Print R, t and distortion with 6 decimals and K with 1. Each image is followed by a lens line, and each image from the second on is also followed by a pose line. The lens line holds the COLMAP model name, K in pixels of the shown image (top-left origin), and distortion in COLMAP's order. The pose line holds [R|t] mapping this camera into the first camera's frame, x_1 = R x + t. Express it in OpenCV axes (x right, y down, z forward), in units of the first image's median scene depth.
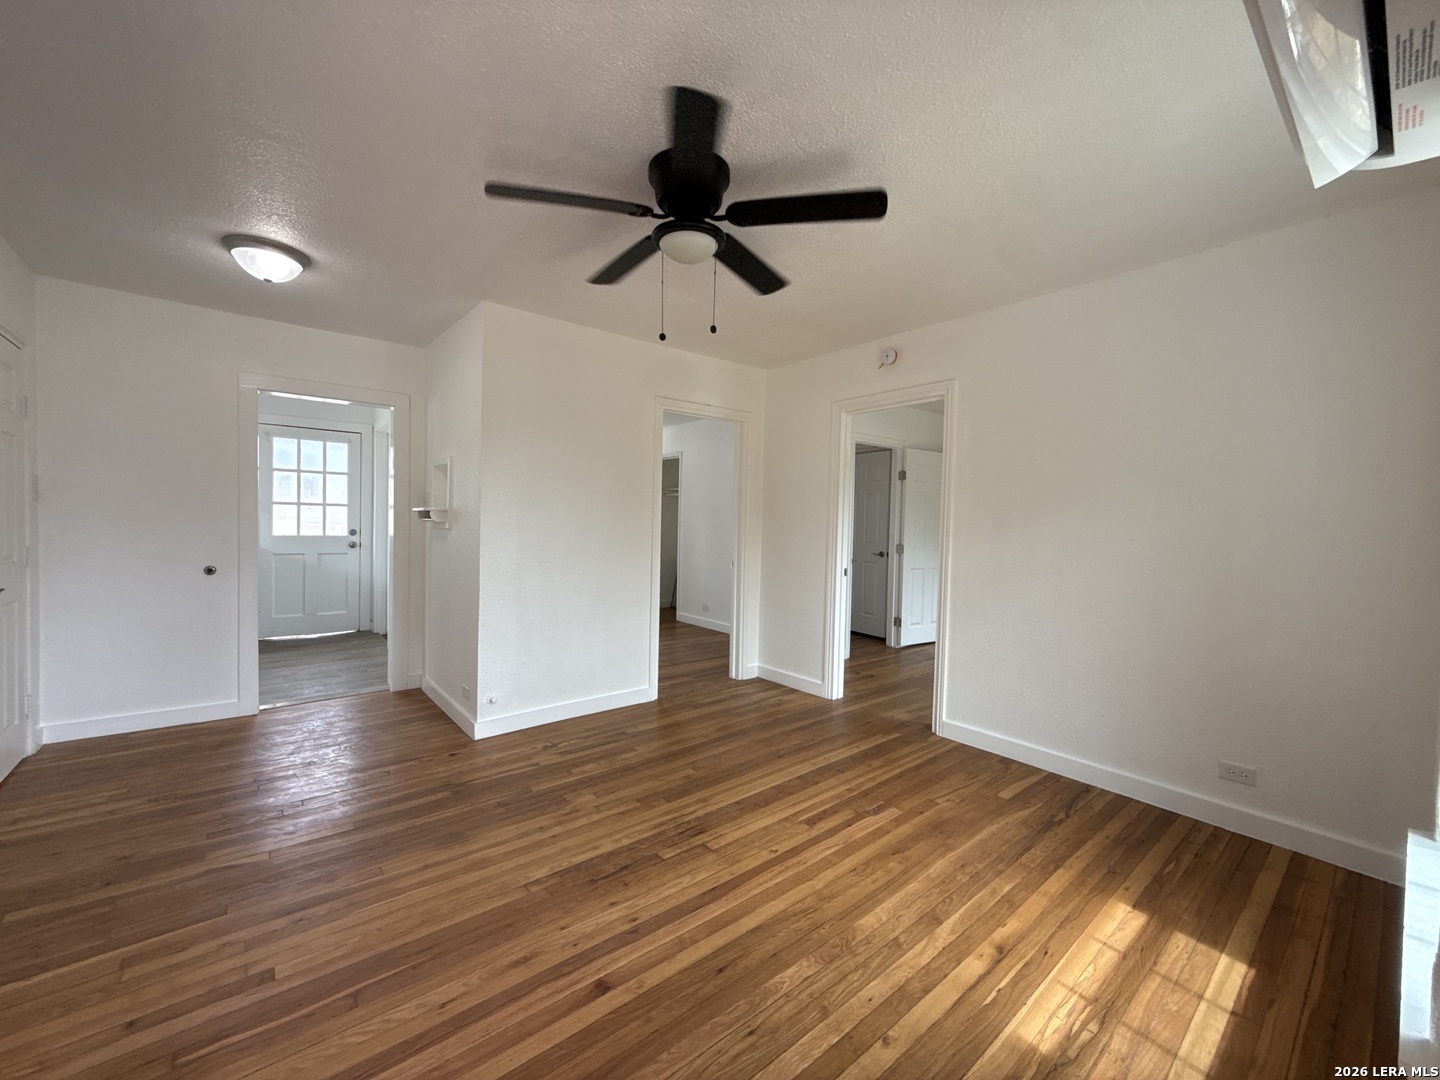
lens RADIAL K [[585.2, 0, 725.2], [0, 585.2, 543.6], [0, 0, 1]] dist [0.001256, 0.000732]
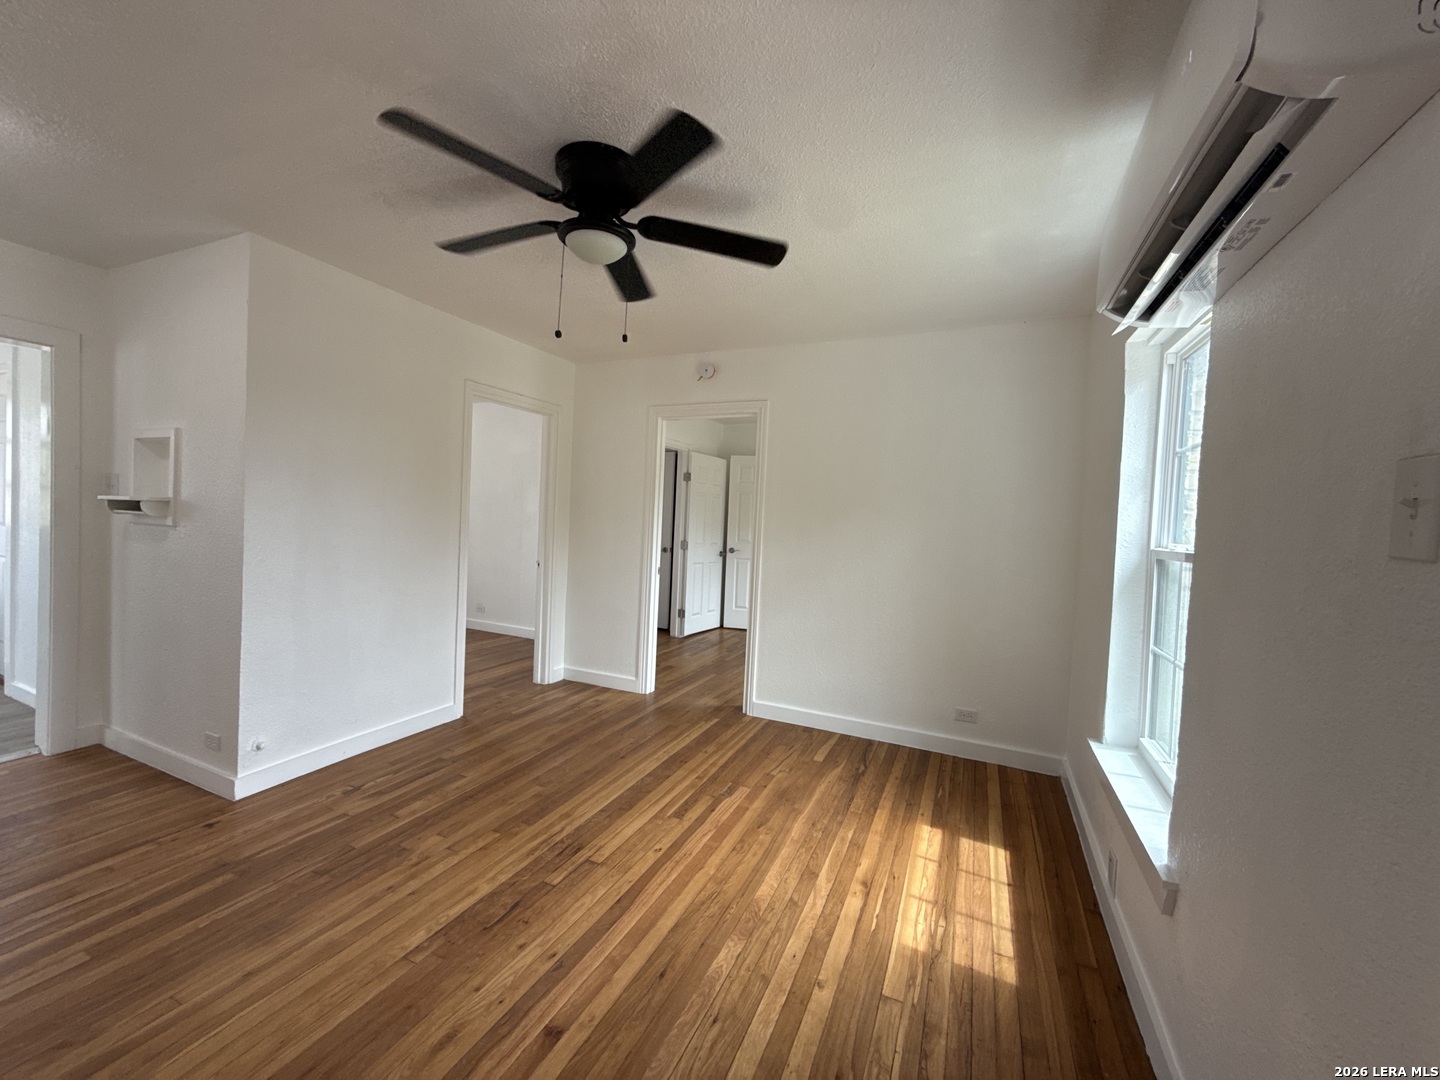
lens RADIAL K [[585.2, 0, 714.0], [0, 585.2, 538.9], [0, 0, 1]] dist [0.001256, 0.000732]
pose [[0.894638, 0.002651, 0.446783, -0.274700], [-0.009398, 0.999873, 0.012886, -0.035870], [-0.446692, -0.015727, 0.894549, 0.037105]]
